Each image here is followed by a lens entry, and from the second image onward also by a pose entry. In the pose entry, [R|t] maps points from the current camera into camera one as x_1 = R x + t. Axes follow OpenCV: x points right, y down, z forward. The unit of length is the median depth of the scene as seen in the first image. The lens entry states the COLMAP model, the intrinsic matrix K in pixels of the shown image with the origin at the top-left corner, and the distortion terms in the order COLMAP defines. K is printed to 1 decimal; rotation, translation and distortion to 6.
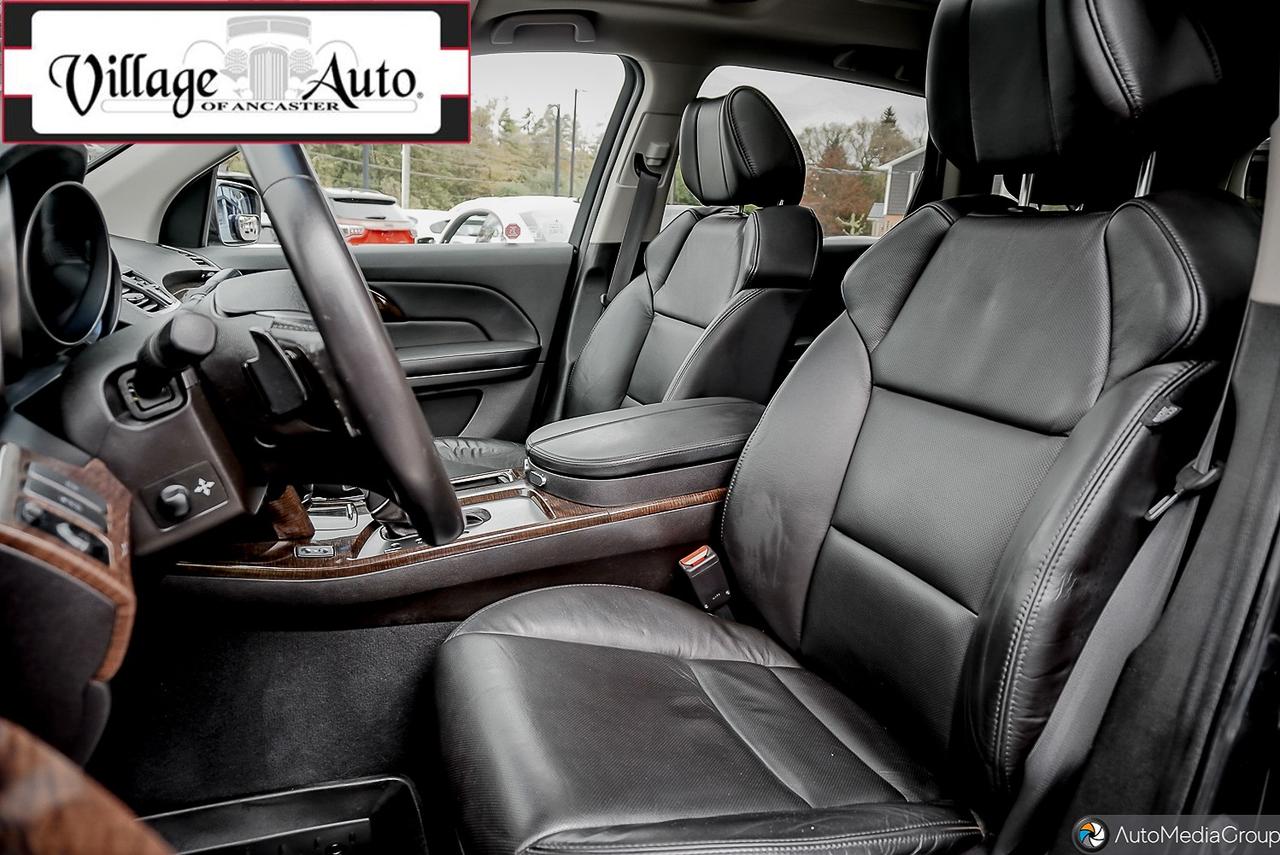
lens RADIAL K [[864.3, 0, 637.1], [0, 864.3, 429.3], [0, 0, 1]] dist [-0.049367, 0.027970]
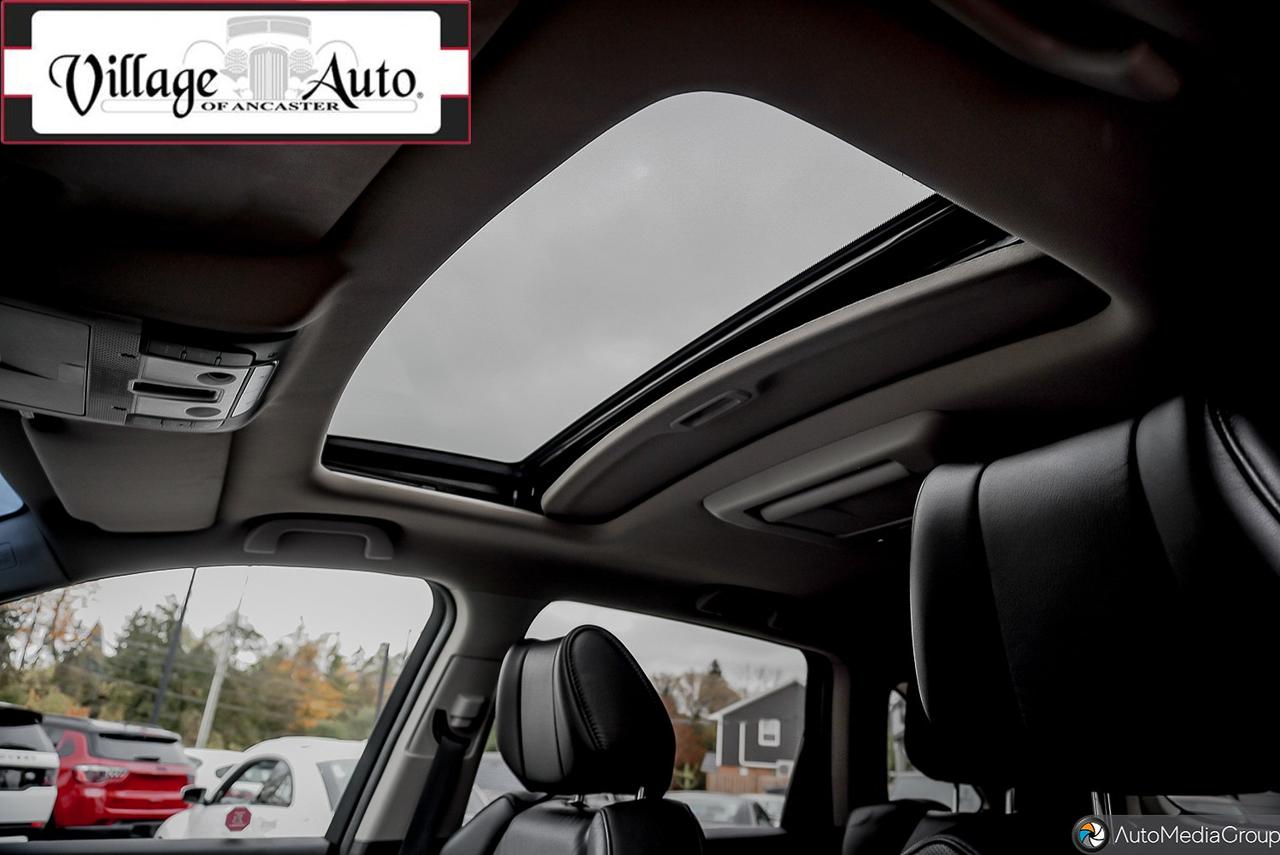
lens RADIAL K [[864.3, 0, 646.5], [0, 864.3, 431.7], [0, 0, 1]] dist [-0.049367, 0.027970]
pose [[0.980468, 0.087822, 0.175984, 0.023265], [0.029060, 0.820265, -0.571245, -0.091515], [-0.194521, 0.565201, 0.801691, 0.246046]]
